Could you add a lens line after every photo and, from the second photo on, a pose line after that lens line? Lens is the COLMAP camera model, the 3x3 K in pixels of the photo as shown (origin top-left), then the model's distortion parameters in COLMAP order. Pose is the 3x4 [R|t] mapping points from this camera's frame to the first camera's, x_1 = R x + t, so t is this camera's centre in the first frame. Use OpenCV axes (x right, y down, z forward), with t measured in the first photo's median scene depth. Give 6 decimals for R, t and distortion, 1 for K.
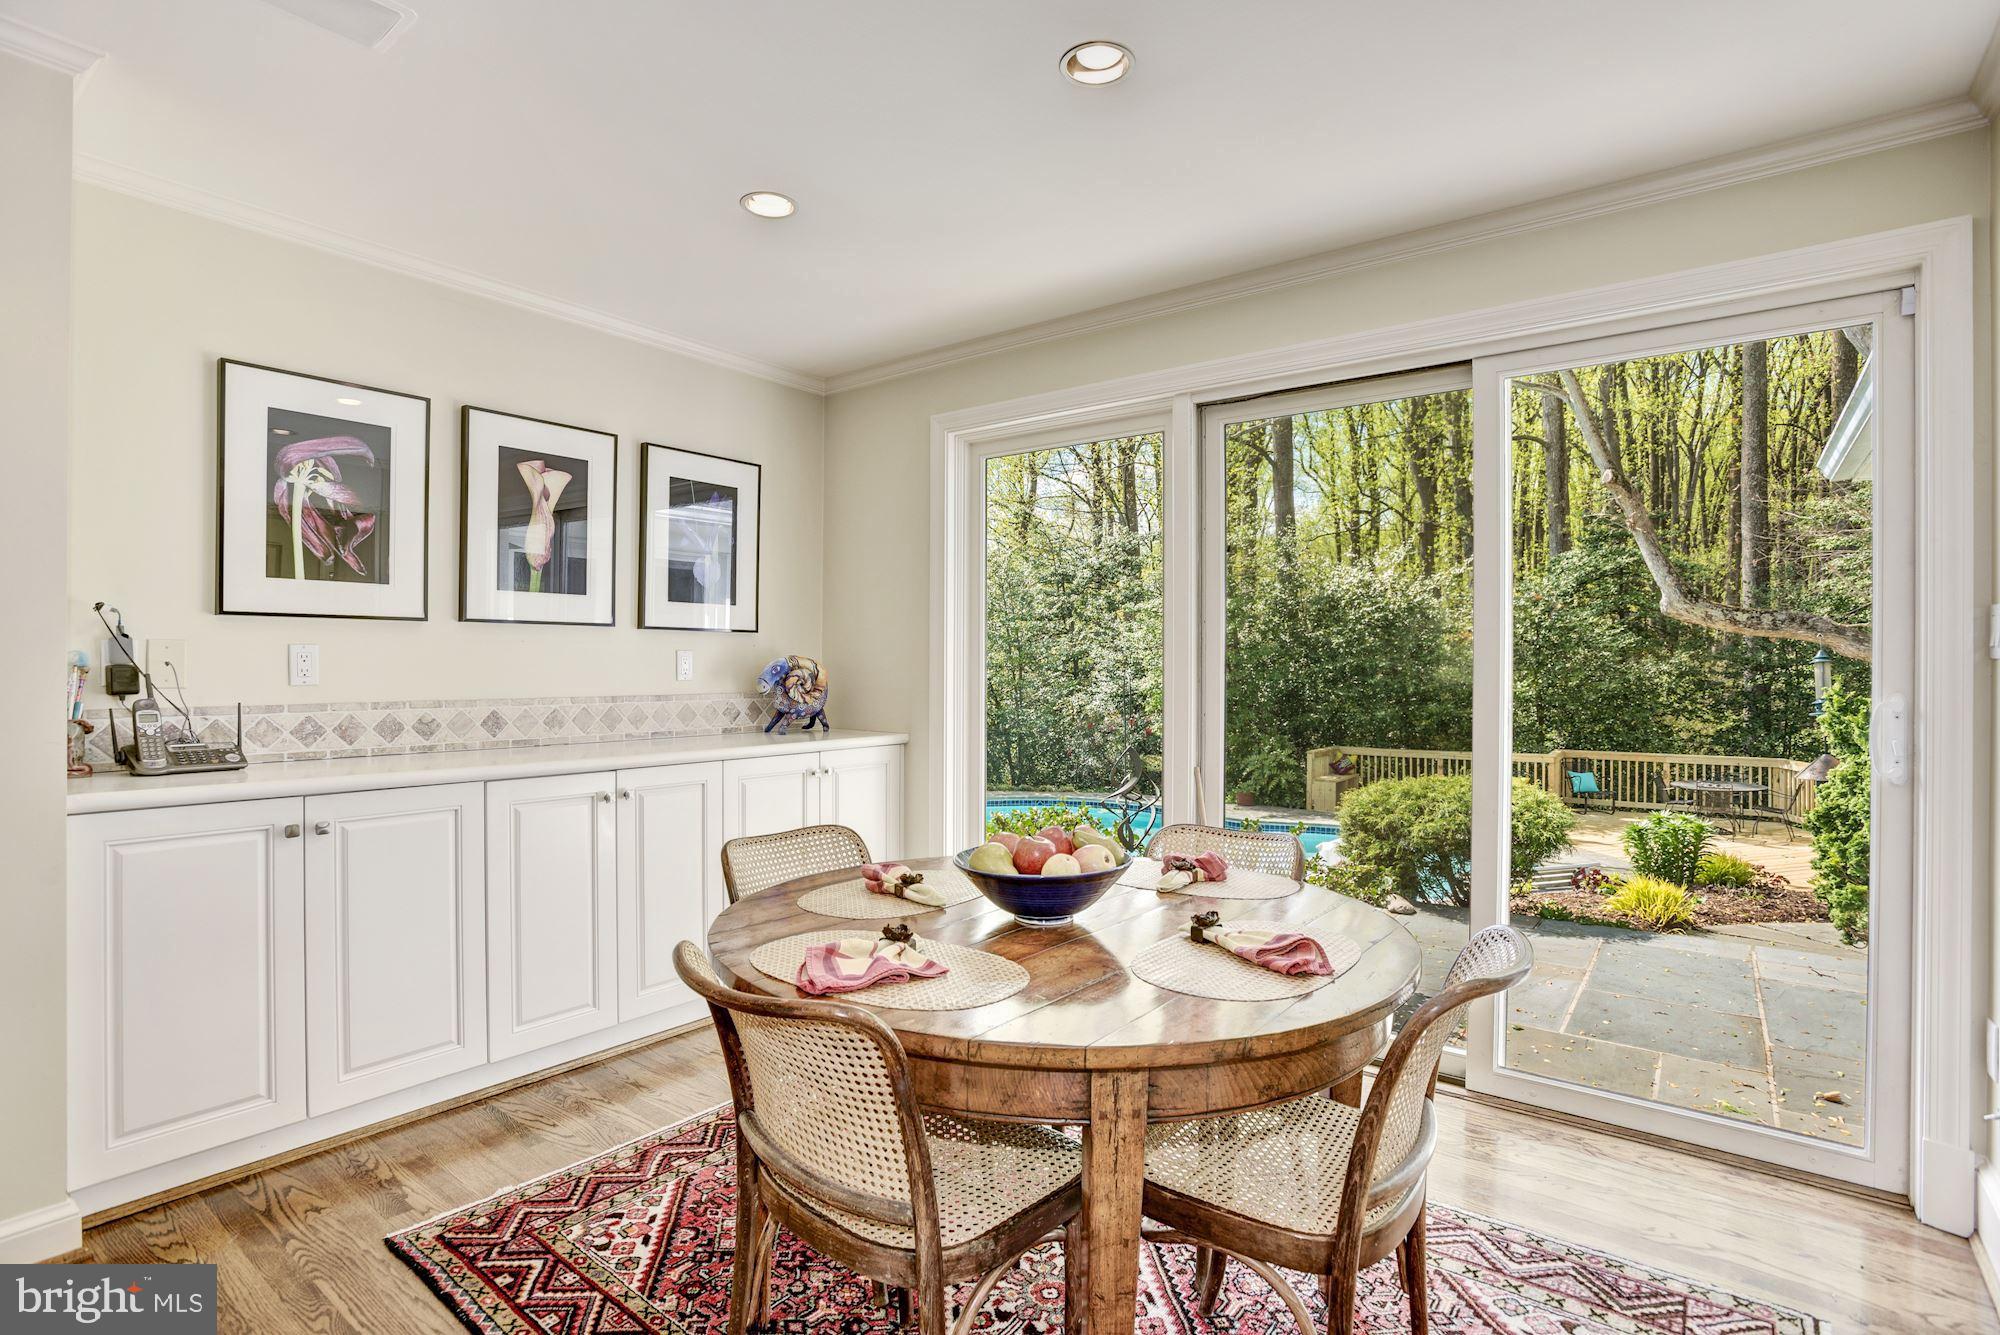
lens RADIAL K [[954.0, 0, 995.6], [0, 954.0, 658.3], [0, 0, 1]] dist [0.004714, -0.000989]
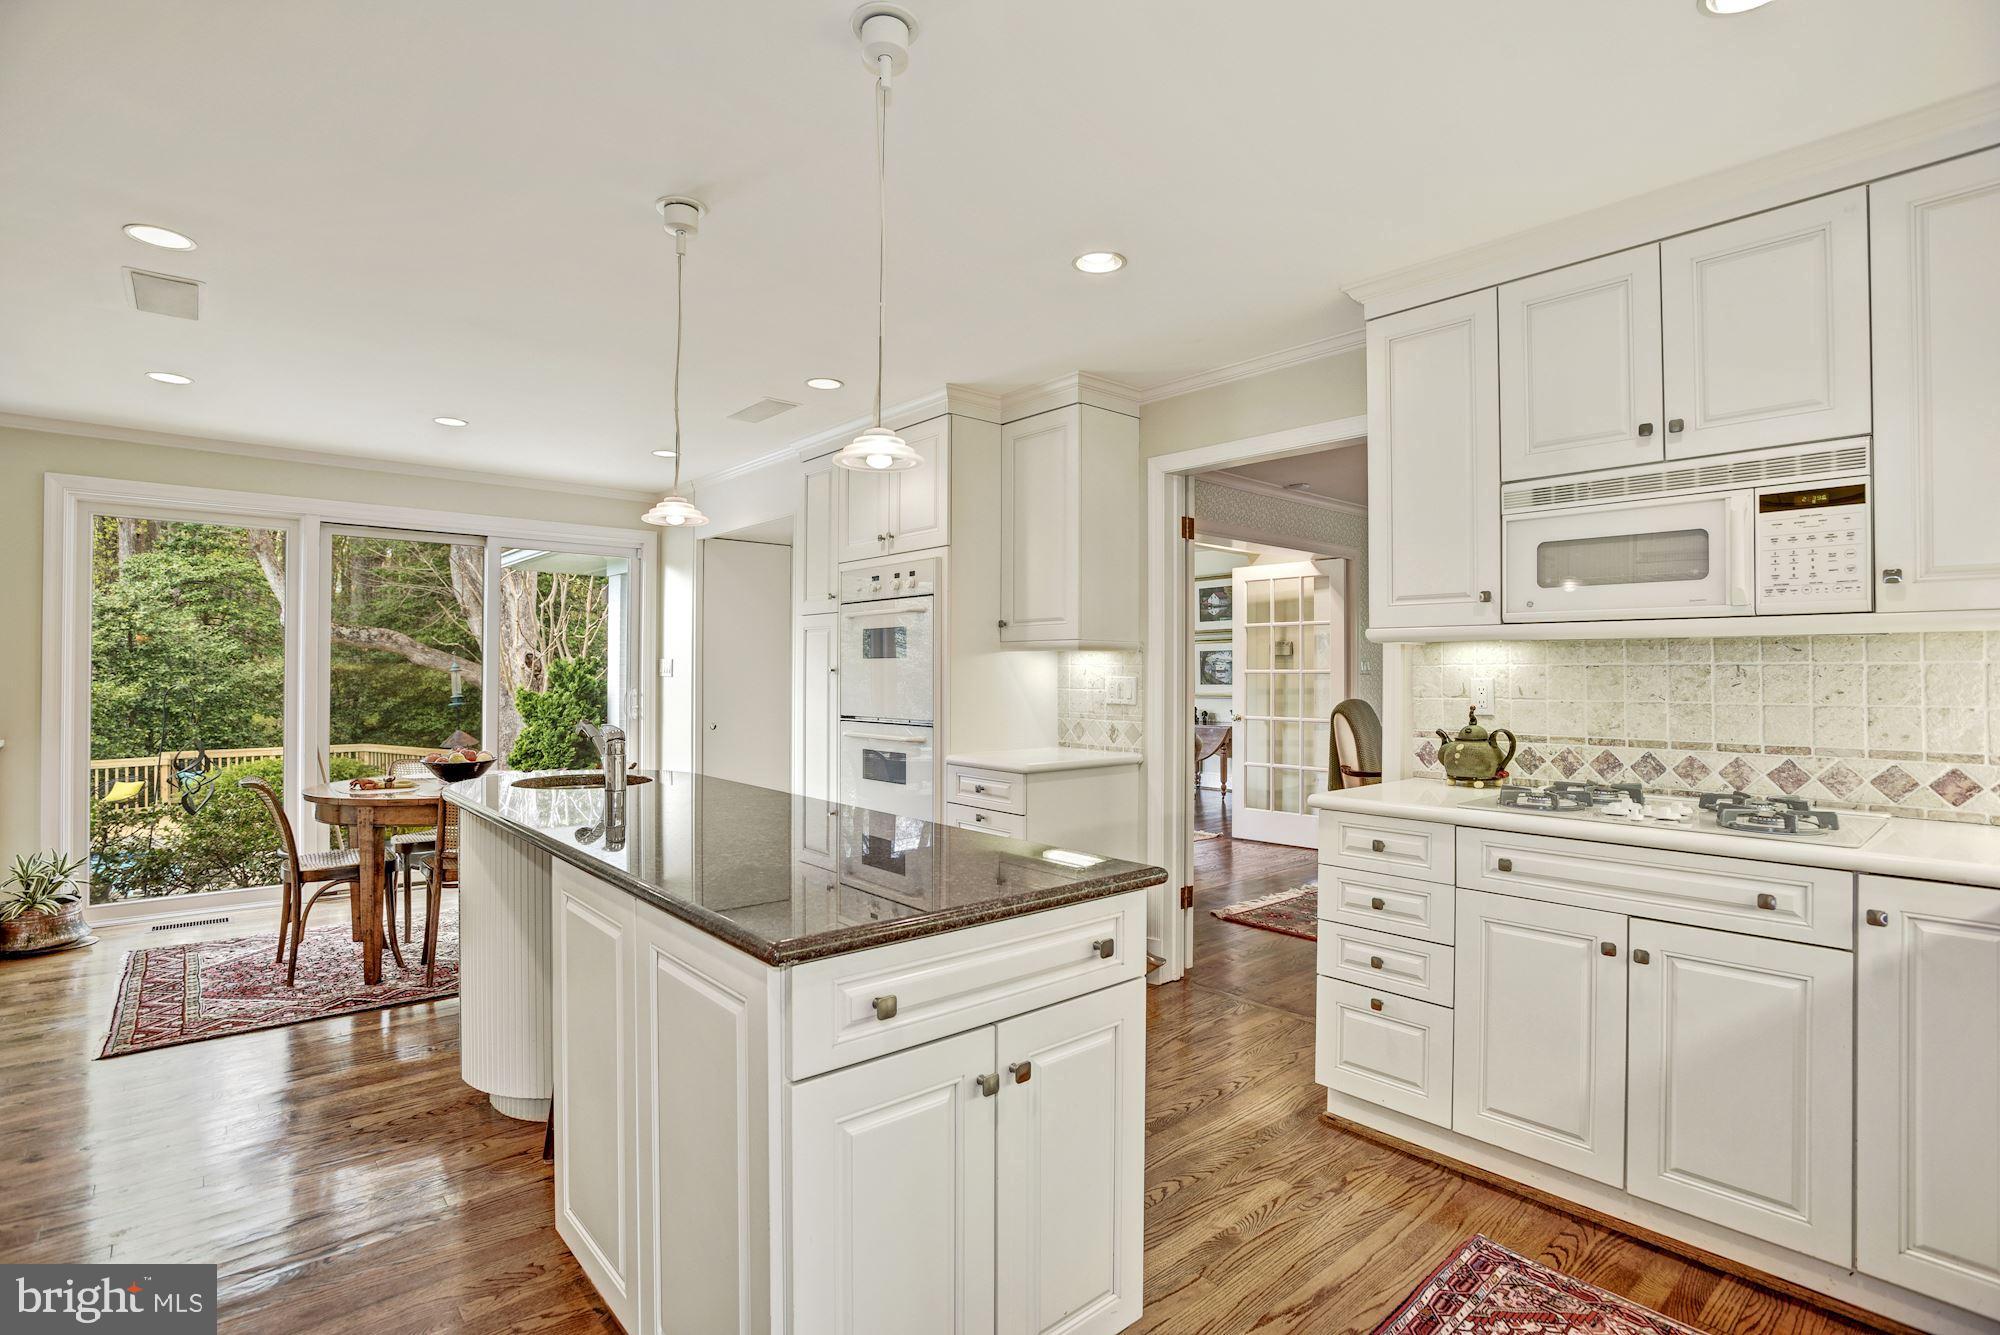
lens RADIAL K [[954.0, 0, 984.3], [0, 954.0, 663.5], [0, 0, 1]] dist [0.004714, -0.000989]
pose [[0.195913, -0.007553, 0.980592, -1.676688], [0.005036, 0.999965, 0.006697, -0.013853], [-0.980608, 0.003627, 0.195945, -0.603800]]
